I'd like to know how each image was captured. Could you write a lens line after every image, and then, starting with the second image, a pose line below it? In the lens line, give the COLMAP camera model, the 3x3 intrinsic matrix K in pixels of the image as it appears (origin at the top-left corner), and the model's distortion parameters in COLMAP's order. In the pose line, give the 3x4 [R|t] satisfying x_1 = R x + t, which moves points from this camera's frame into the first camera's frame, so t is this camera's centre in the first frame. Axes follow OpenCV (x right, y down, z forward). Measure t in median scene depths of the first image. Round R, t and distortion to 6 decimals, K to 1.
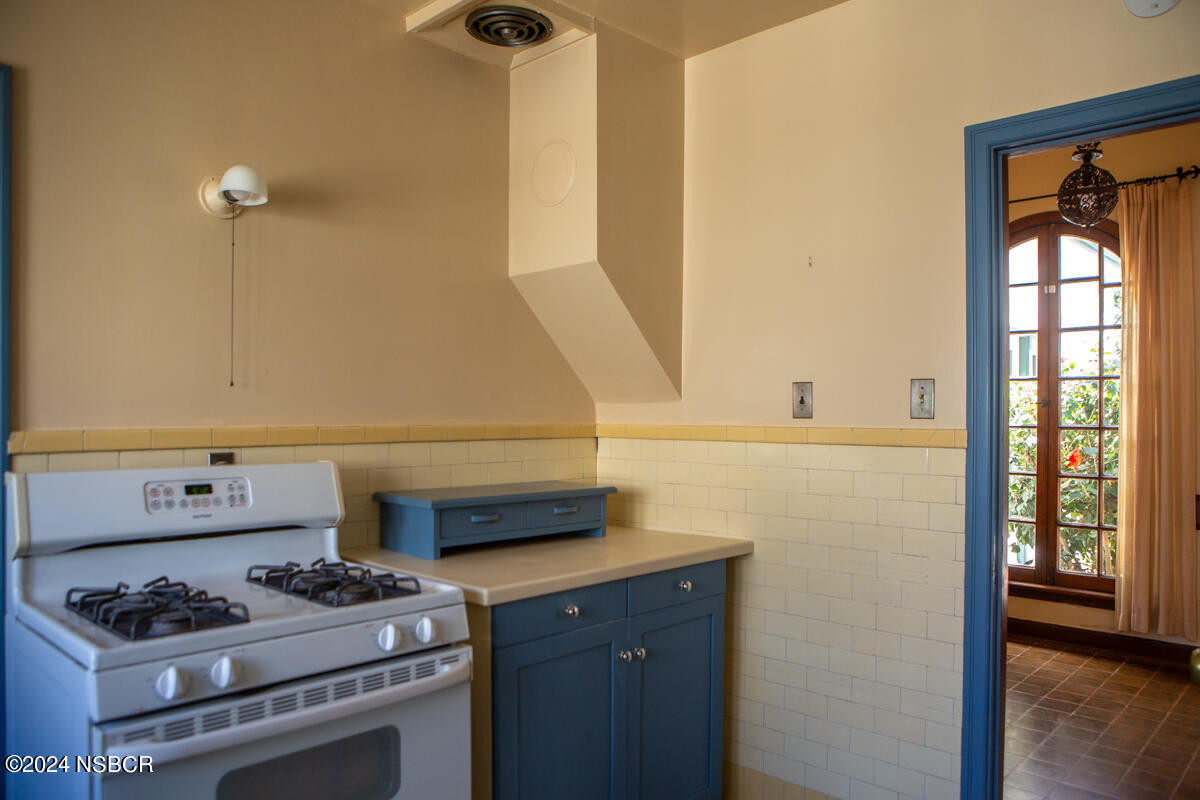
lens RADIAL K [[845.5, 0, 597.6], [0, 845.5, 408.4], [0, 0, 1]] dist [-0.114067, 0.095604]
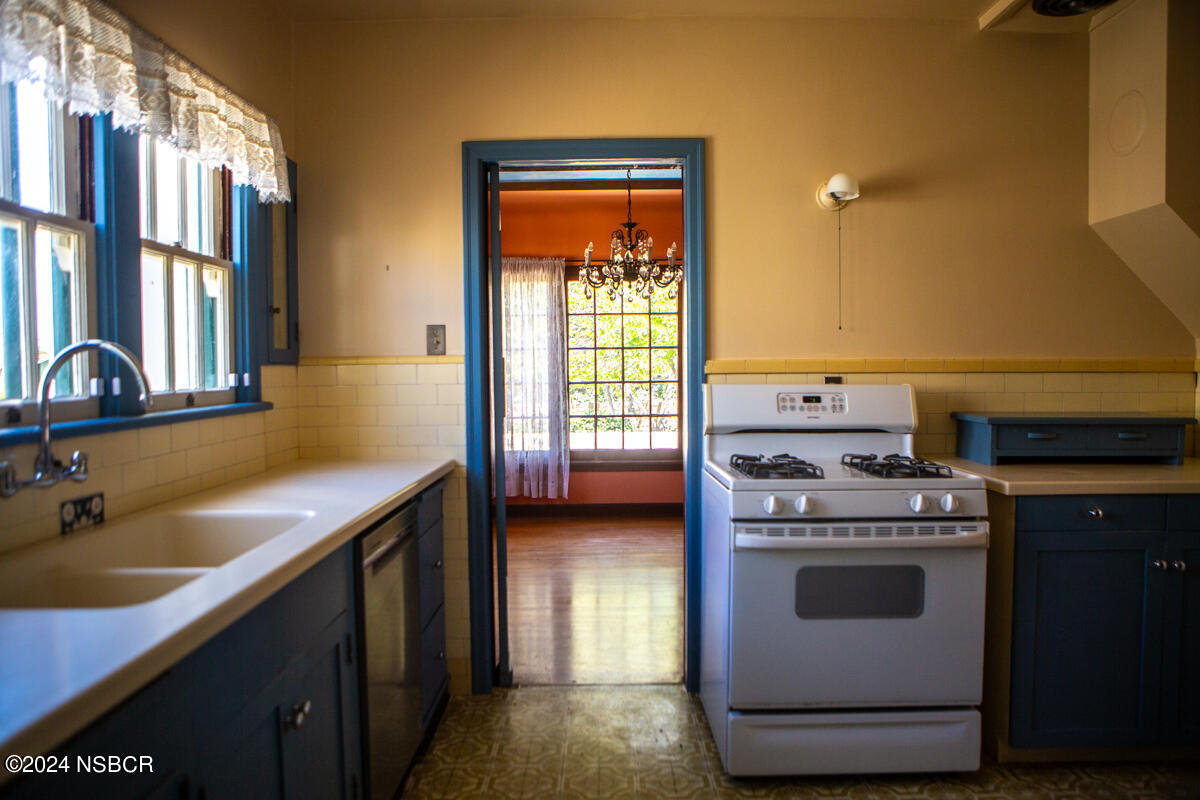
lens RADIAL K [[845.5, 0, 597.6], [0, 845.5, 408.4], [0, 0, 1]] dist [-0.114067, 0.095604]
pose [[0.689320, 0.033213, -0.723695, 0.338128], [0.007996, 0.998539, 0.053443, 0.029983], [0.724413, -0.042626, 0.688047, -0.310745]]
